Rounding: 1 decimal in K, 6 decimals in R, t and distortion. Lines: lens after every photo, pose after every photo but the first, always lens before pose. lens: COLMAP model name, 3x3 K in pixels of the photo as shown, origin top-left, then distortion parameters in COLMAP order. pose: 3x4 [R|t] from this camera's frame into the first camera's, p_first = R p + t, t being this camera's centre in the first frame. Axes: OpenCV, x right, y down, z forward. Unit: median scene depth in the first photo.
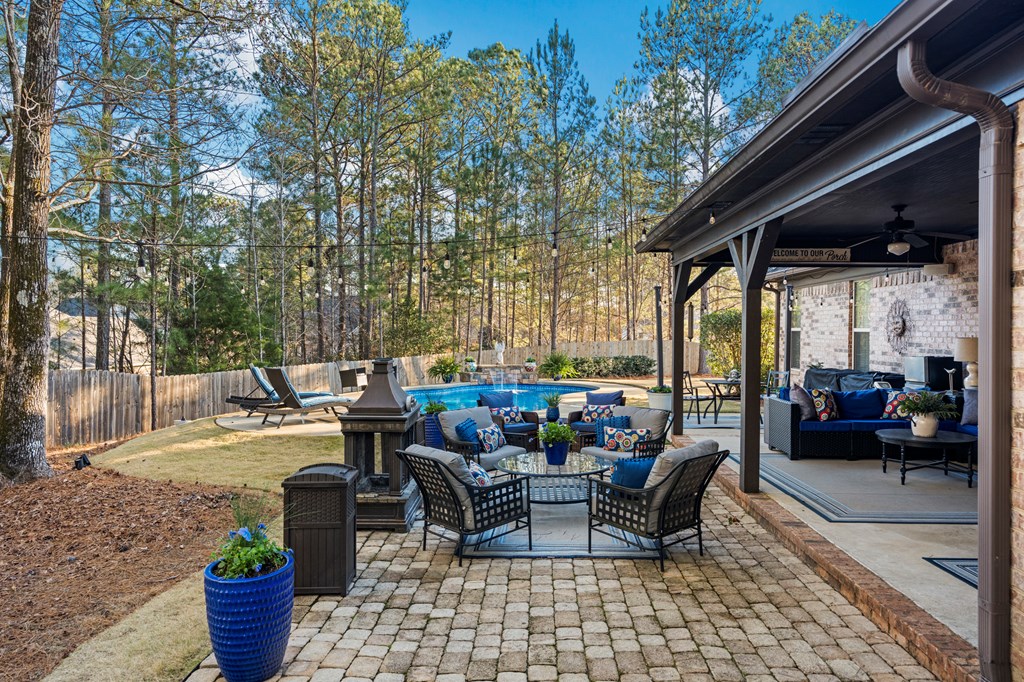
lens RADIAL K [[469.2, 0, 515.8], [0, 469.2, 332.6], [0, 0, 1]] dist [-0.002172, -0.000451]
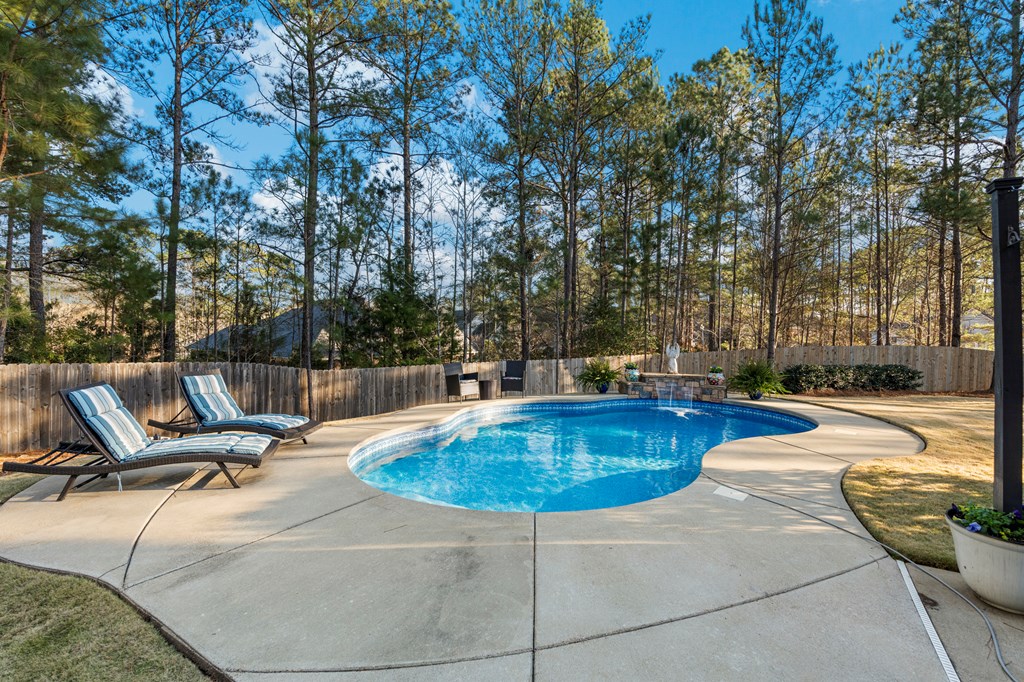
lens RADIAL K [[403.6, 0, 551.8], [0, 403.6, 337.3], [0, 0, 1]] dist [-0.000992, -0.000205]
pose [[0.902036, 0.015442, -0.431385, 0.073844], [-0.011798, 0.999869, 0.011122, 0.002193], [0.431500, -0.004943, 0.902099, 0.303018]]
